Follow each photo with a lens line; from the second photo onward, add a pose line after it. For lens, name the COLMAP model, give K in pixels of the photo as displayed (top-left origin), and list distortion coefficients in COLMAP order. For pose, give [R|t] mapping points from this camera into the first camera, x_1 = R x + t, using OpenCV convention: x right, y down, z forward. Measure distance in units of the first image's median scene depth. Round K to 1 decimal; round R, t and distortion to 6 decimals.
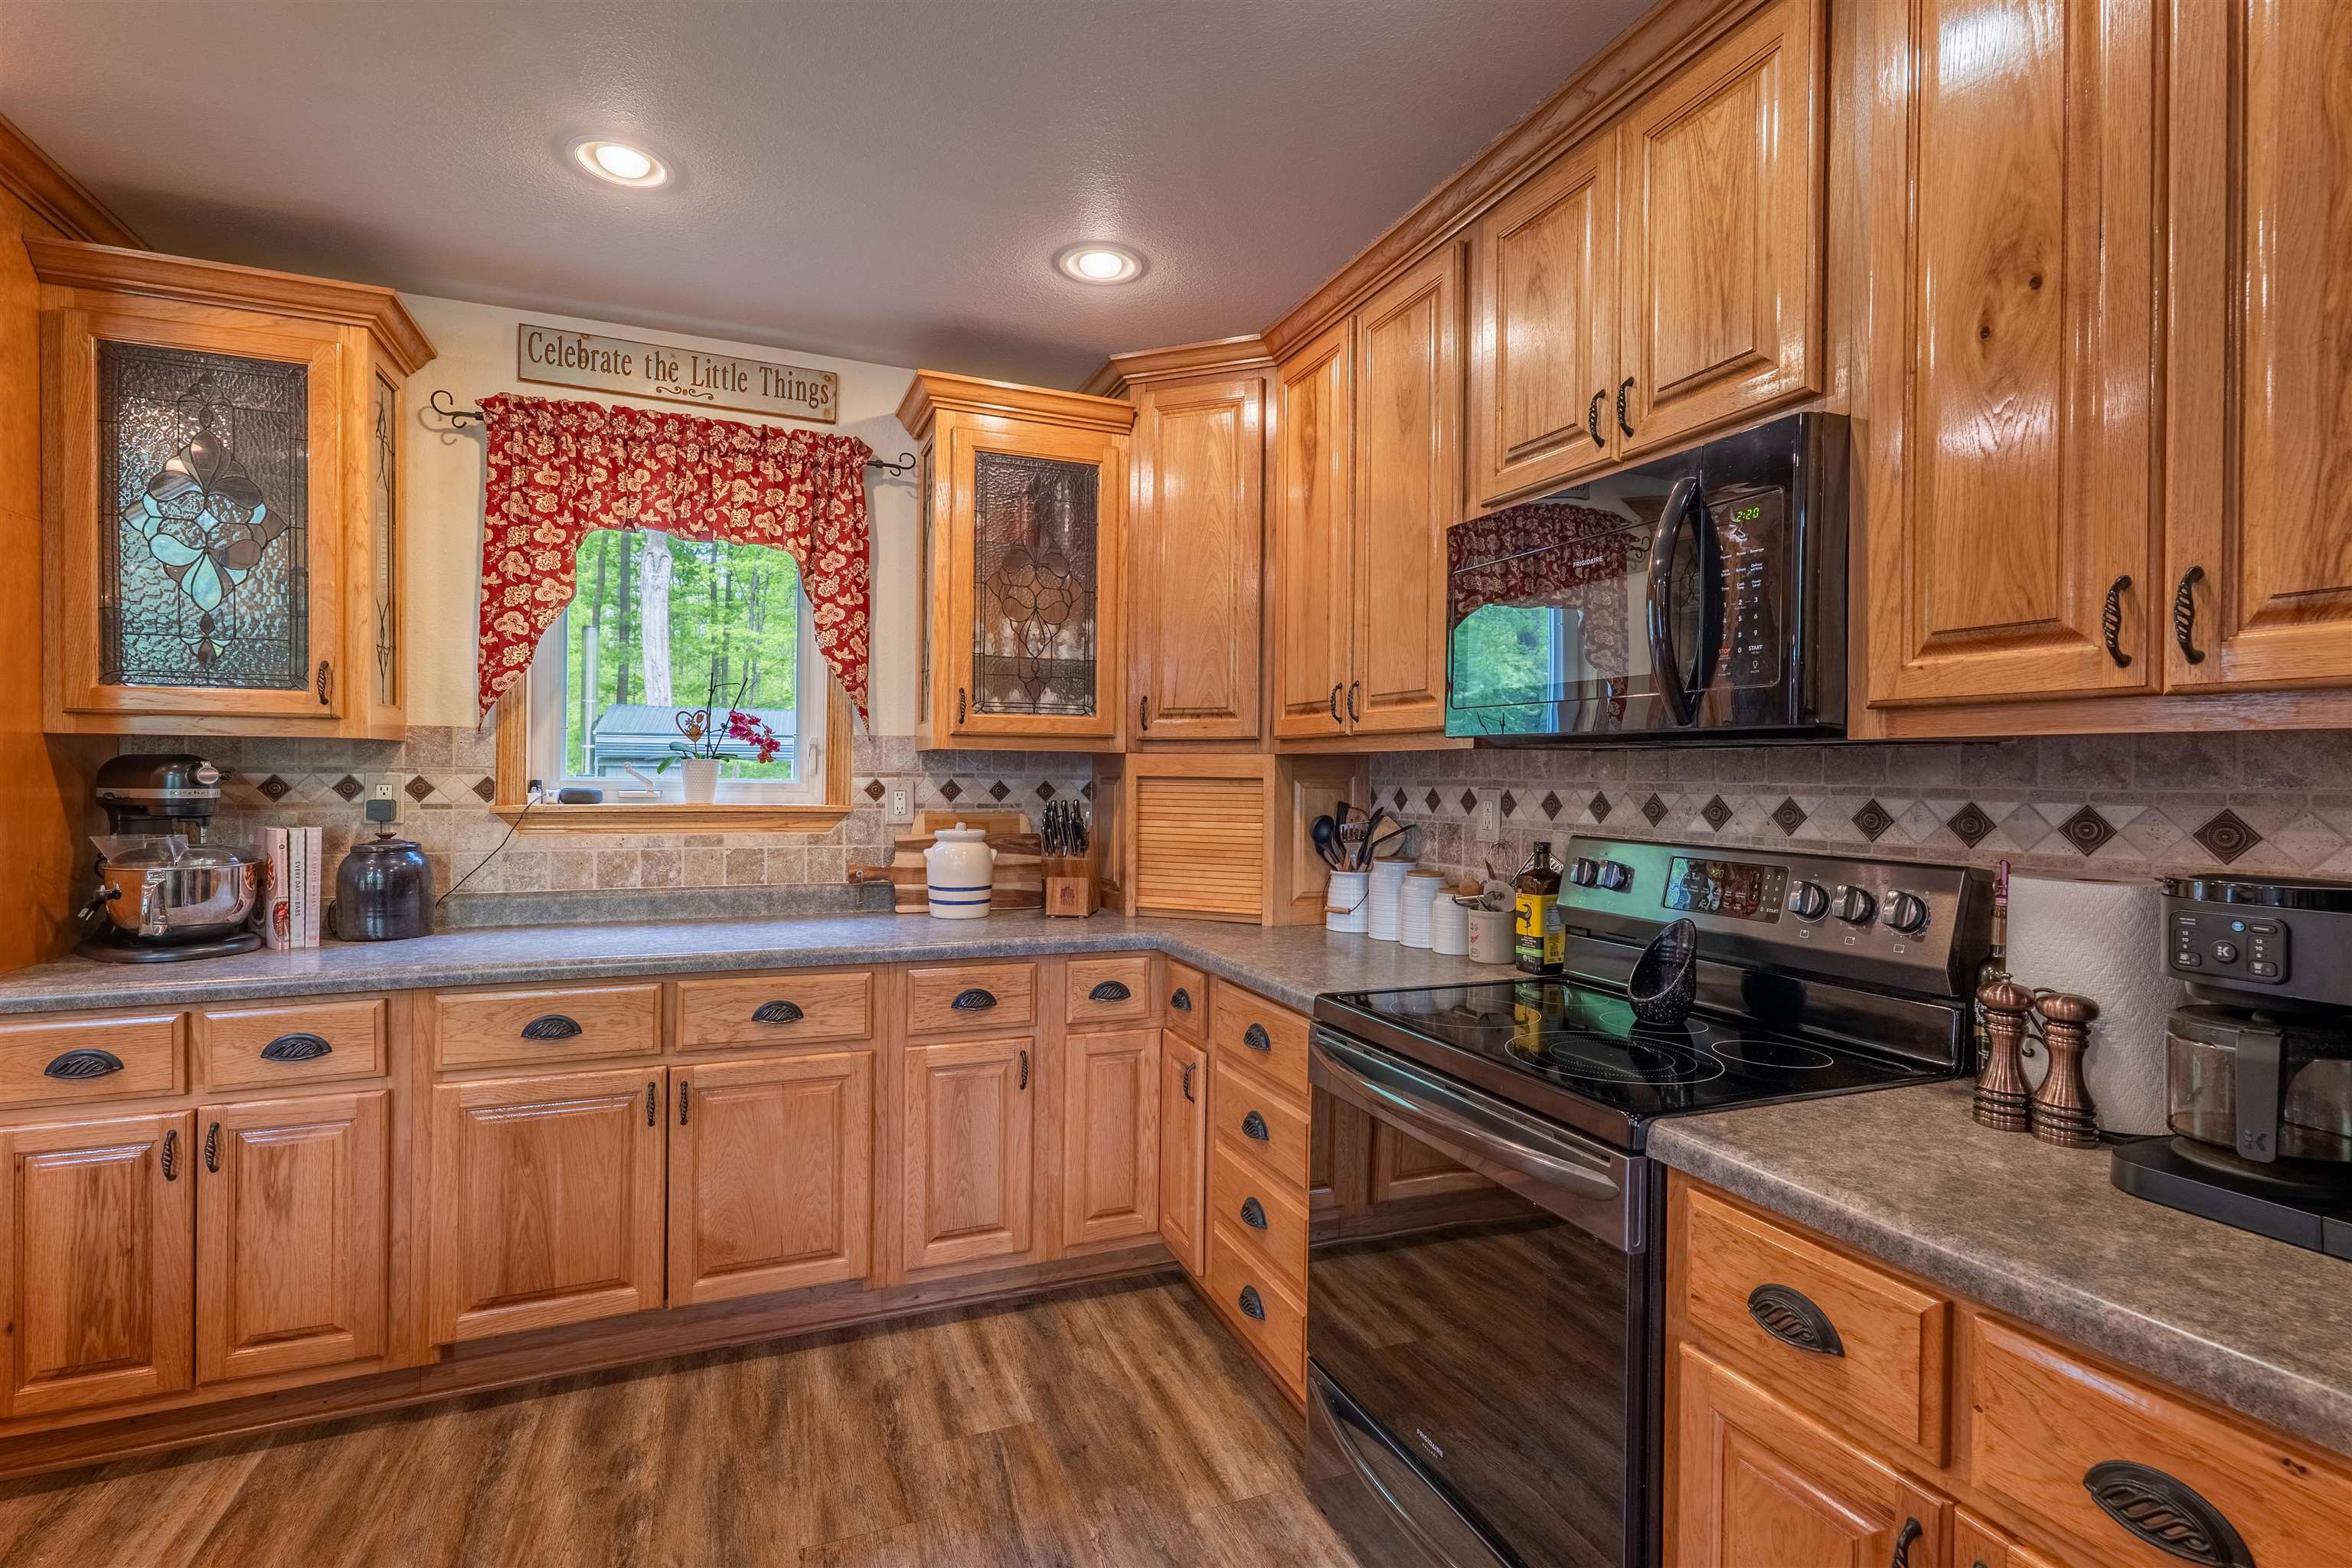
lens RADIAL K [[1089.6, 0, 1175.9], [0, 1089.6, 781.1], [0, 0, 1]] dist [0.006404, -0.000161]
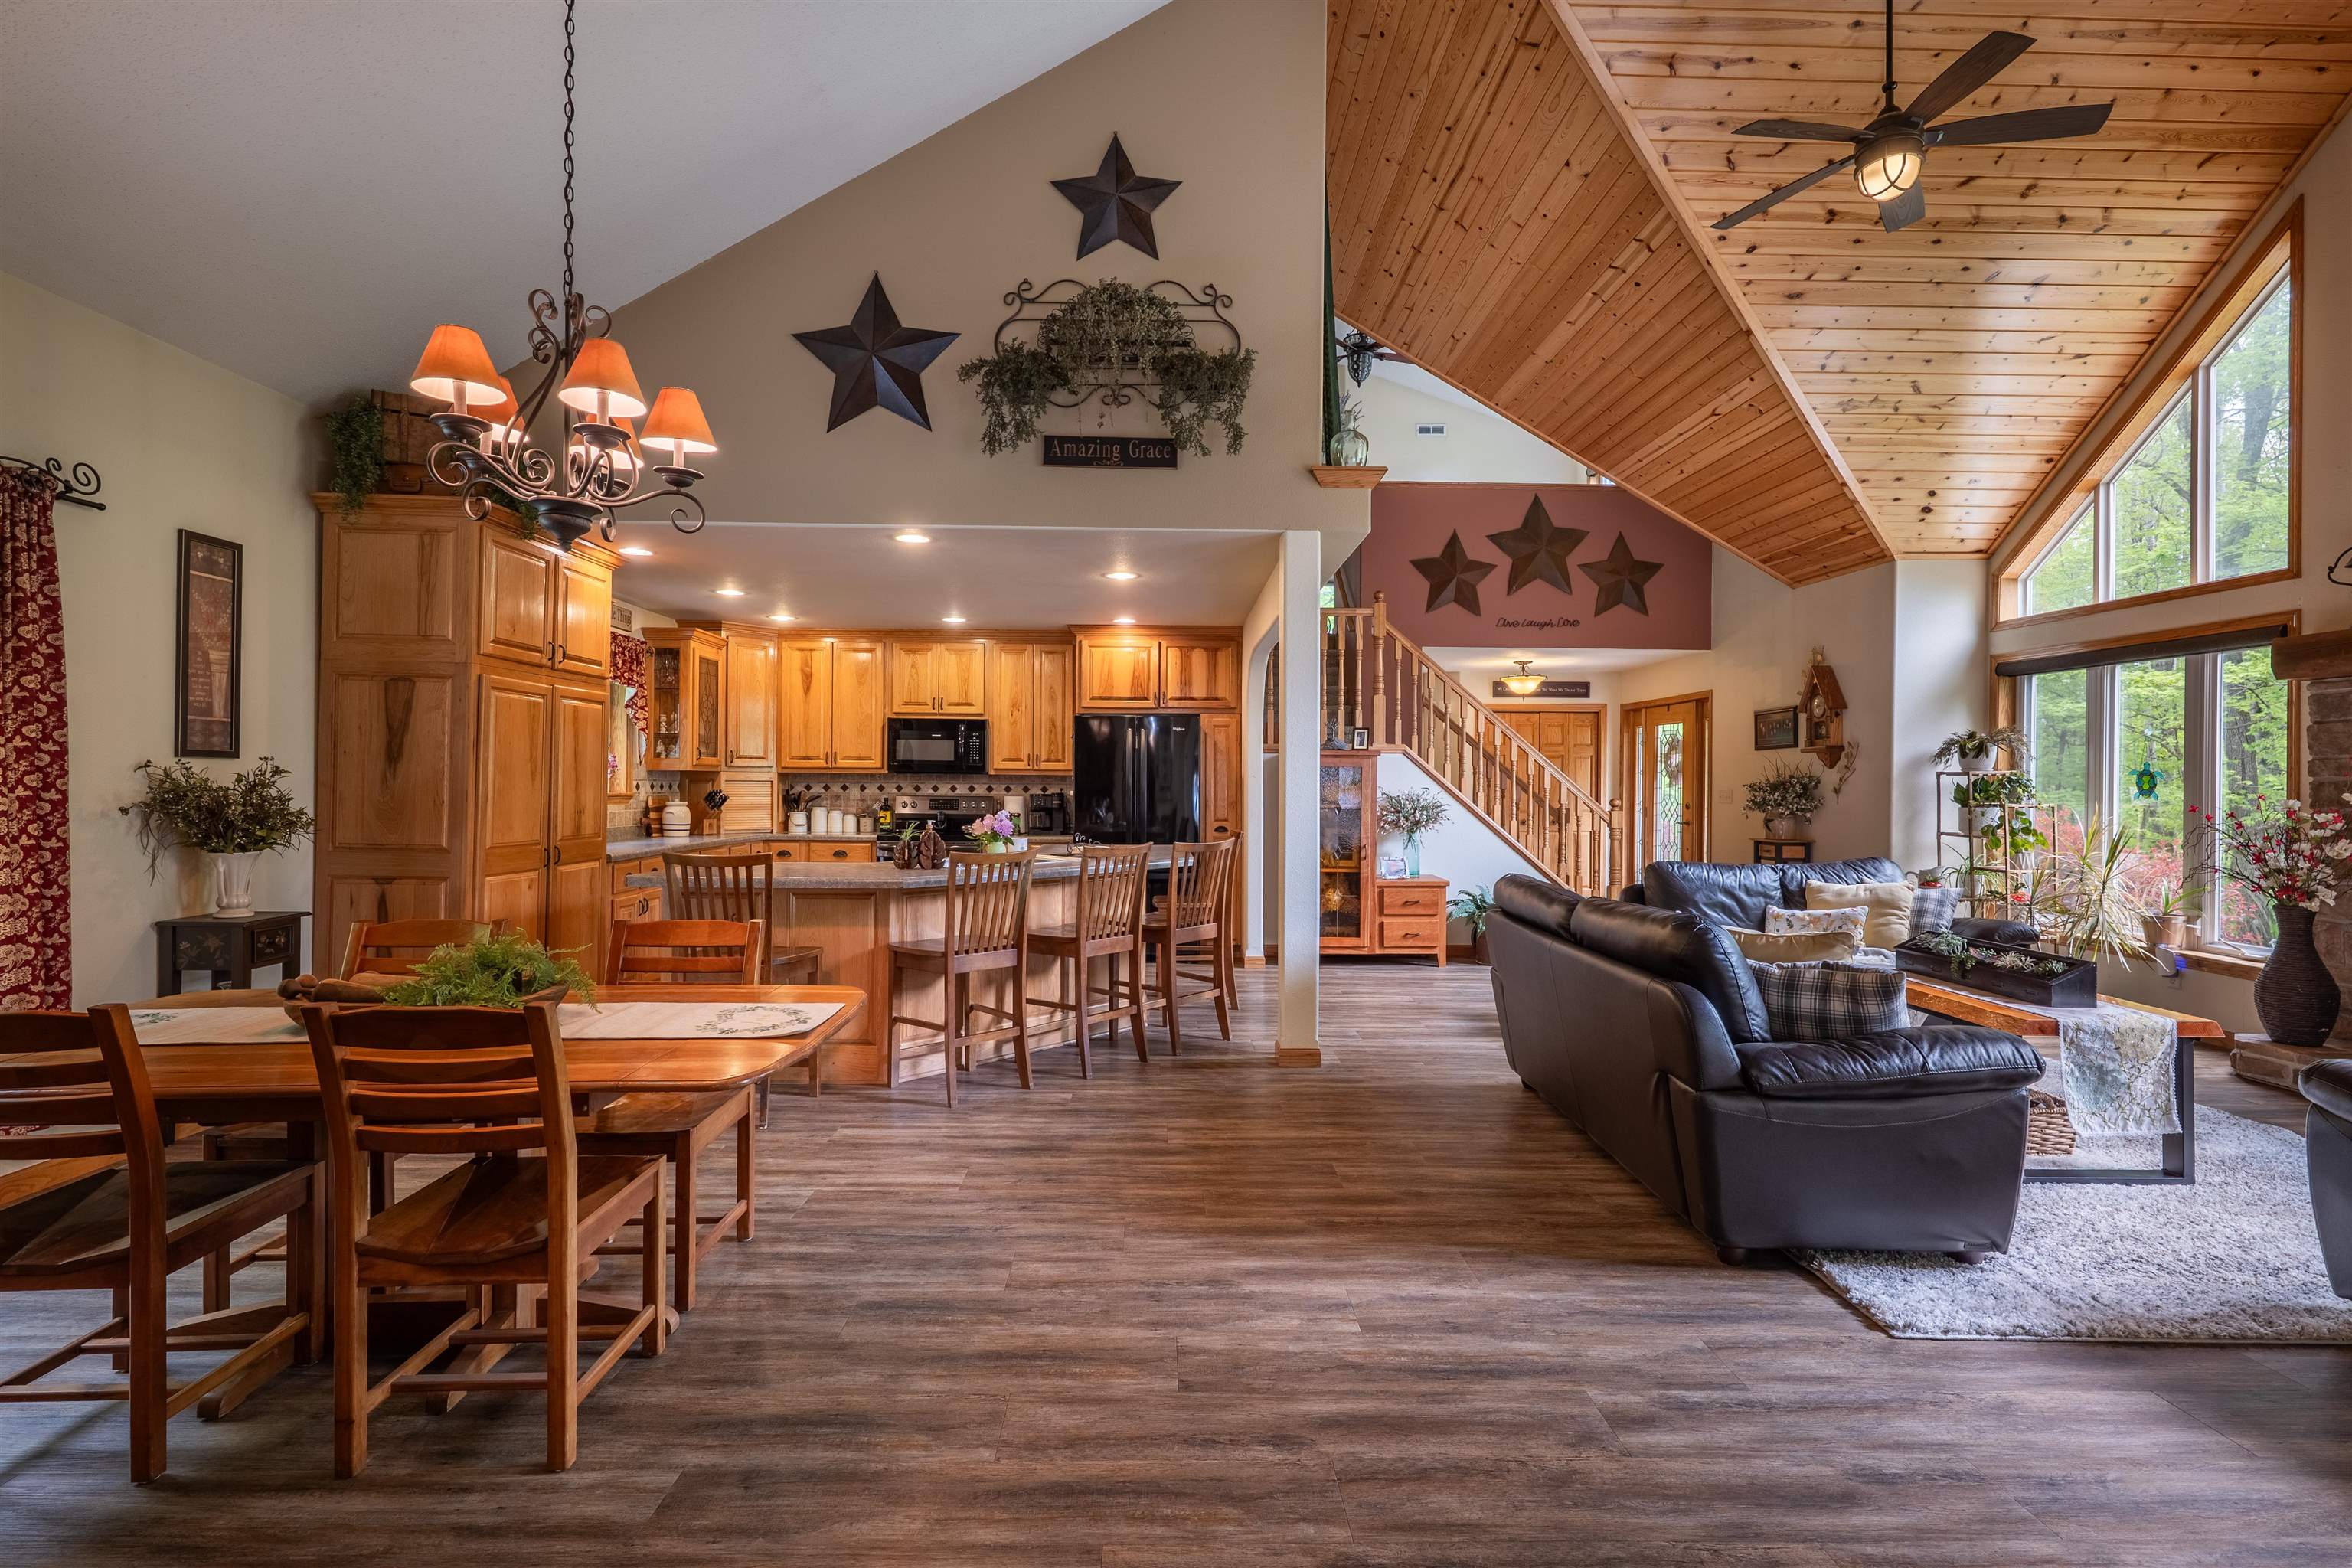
lens RADIAL K [[1089.6, 0, 1175.9], [0, 1089.6, 781.1], [0, 0, 1]] dist [0.006404, -0.000161]
pose [[0.358691, -0.005117, 0.933442, -2.471564], [0.002440, 0.999987, 0.004544, -0.013878], [-0.933453, 0.000648, 0.358698, -1.127268]]
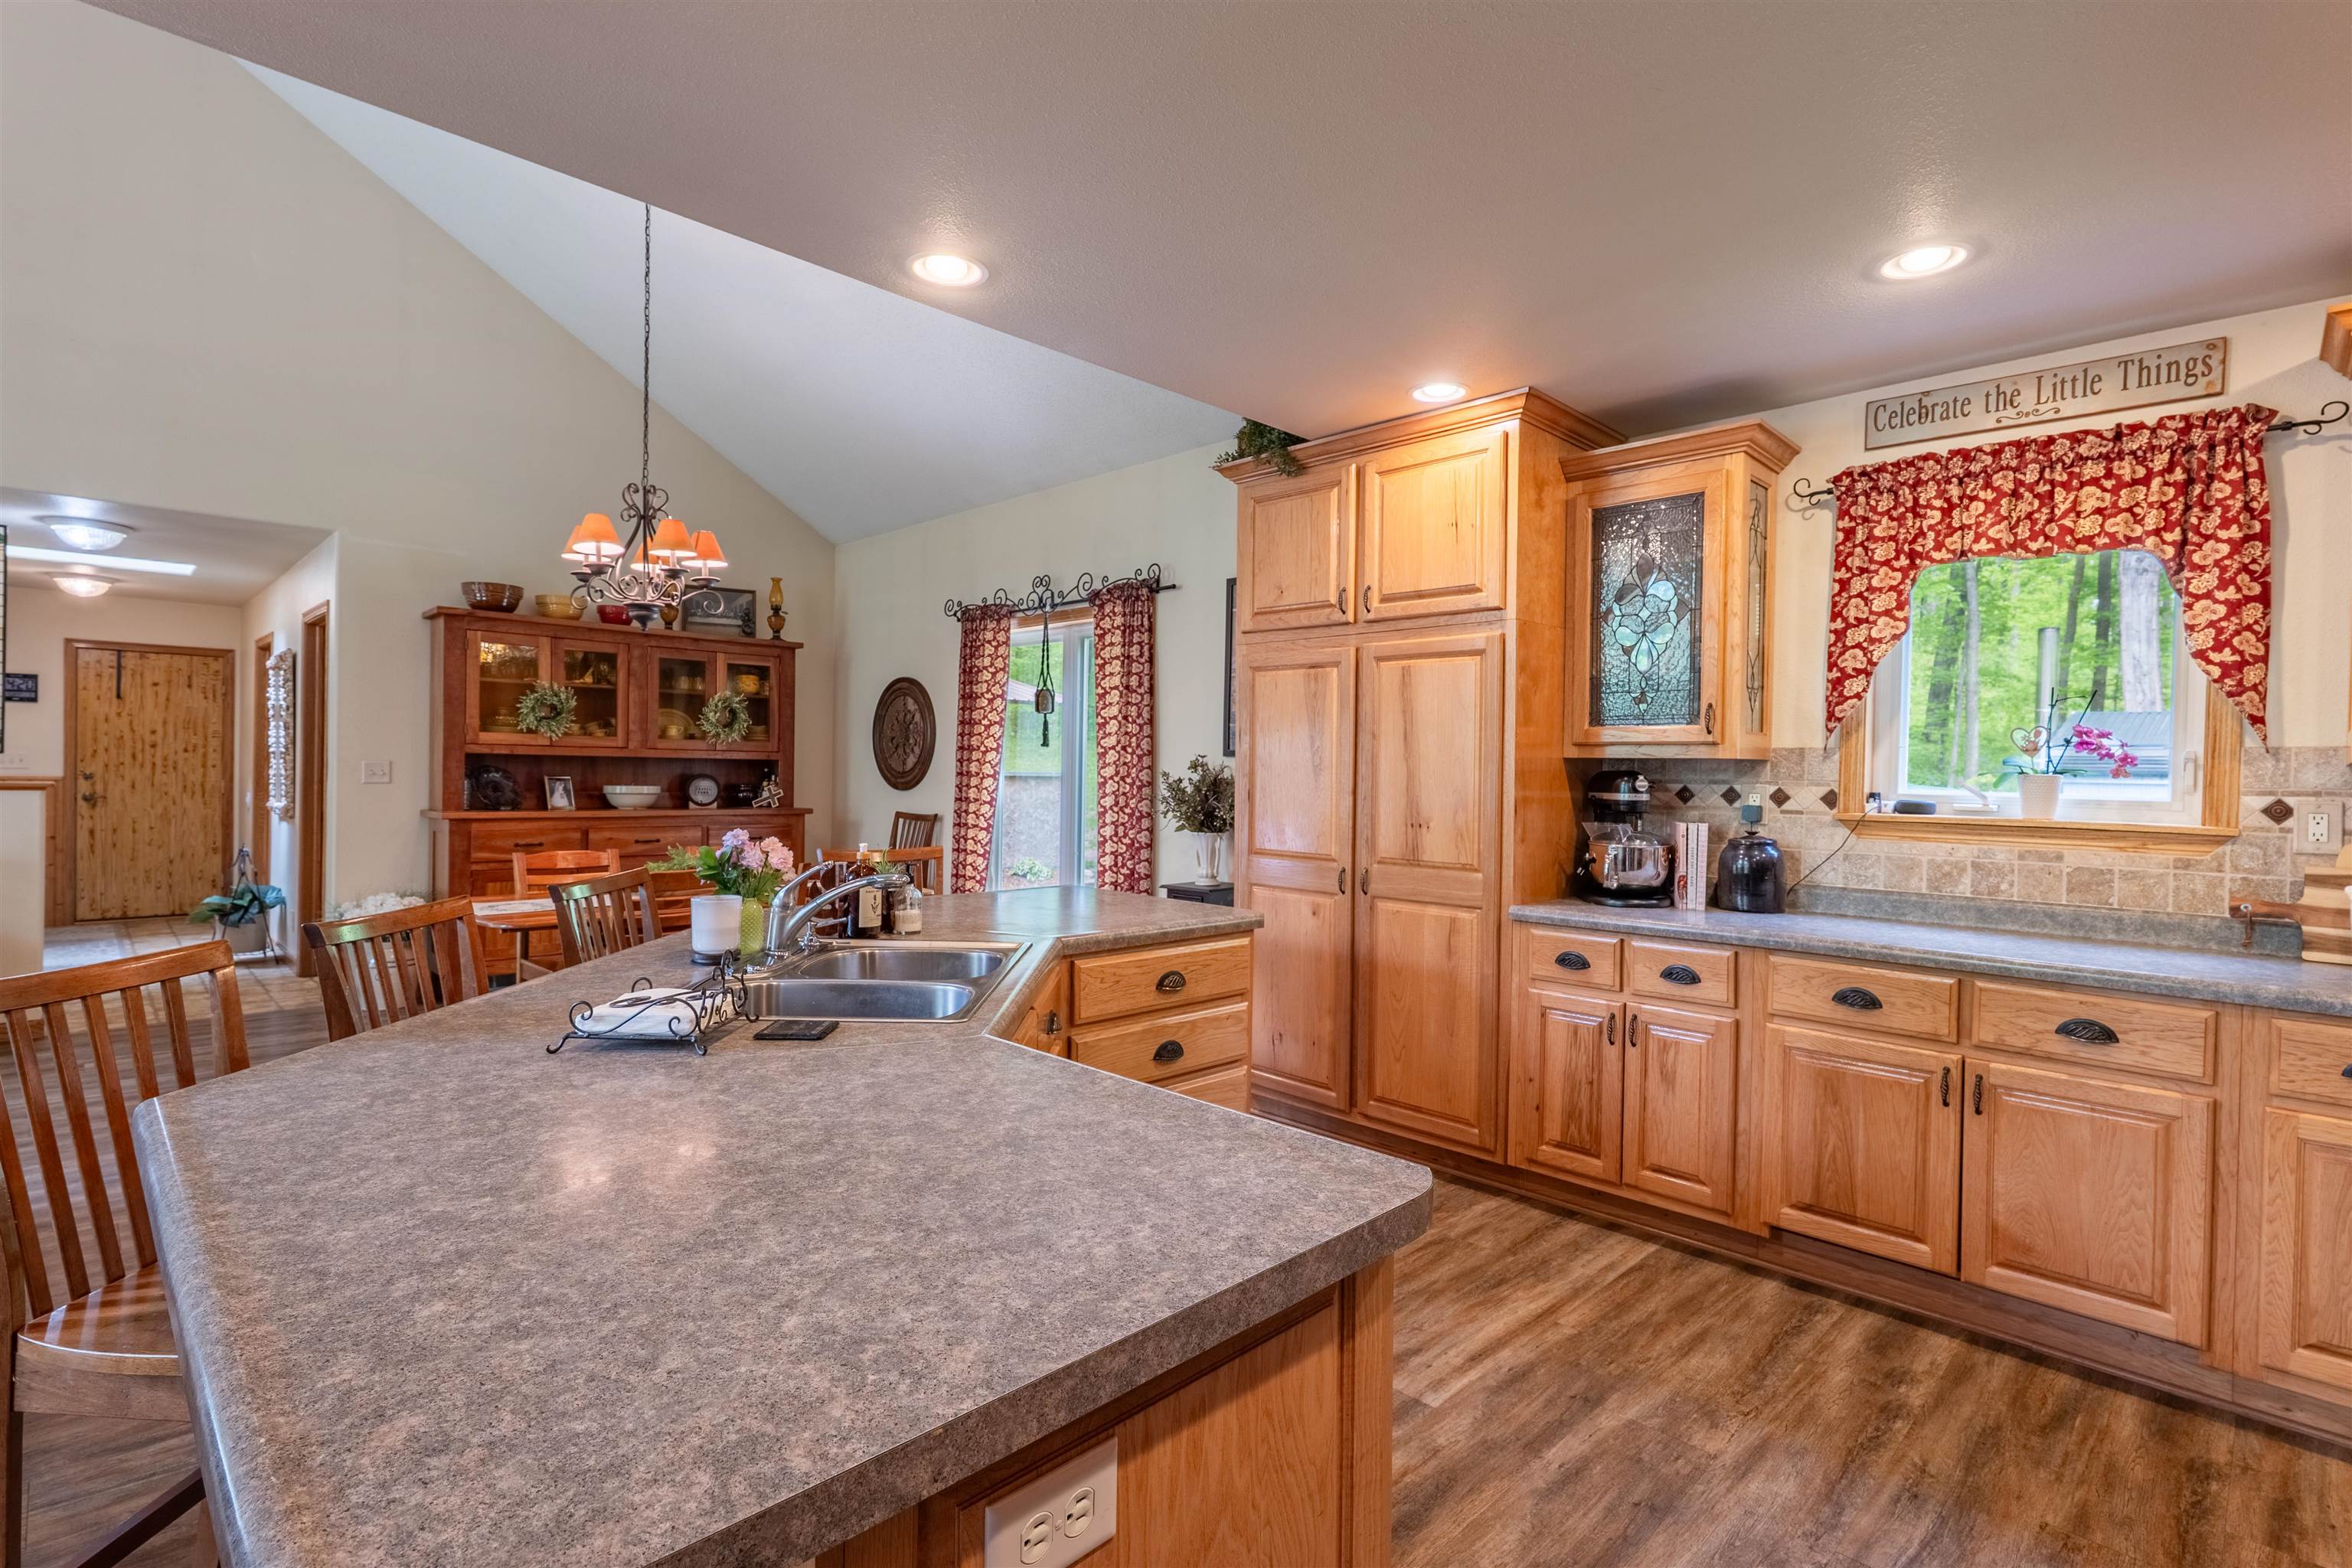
lens RADIAL K [[1103.4, 0, 1177.5], [0, 1103.4, 781.5], [0, 0, 1]] dist [0.004333, 0.000620]
pose [[0.388047, 0.008034, -0.921605, 0.221031], [-0.019971, 0.999801, 0.000307, 0.002047], [0.921423, 0.018286, 0.388130, -0.141128]]
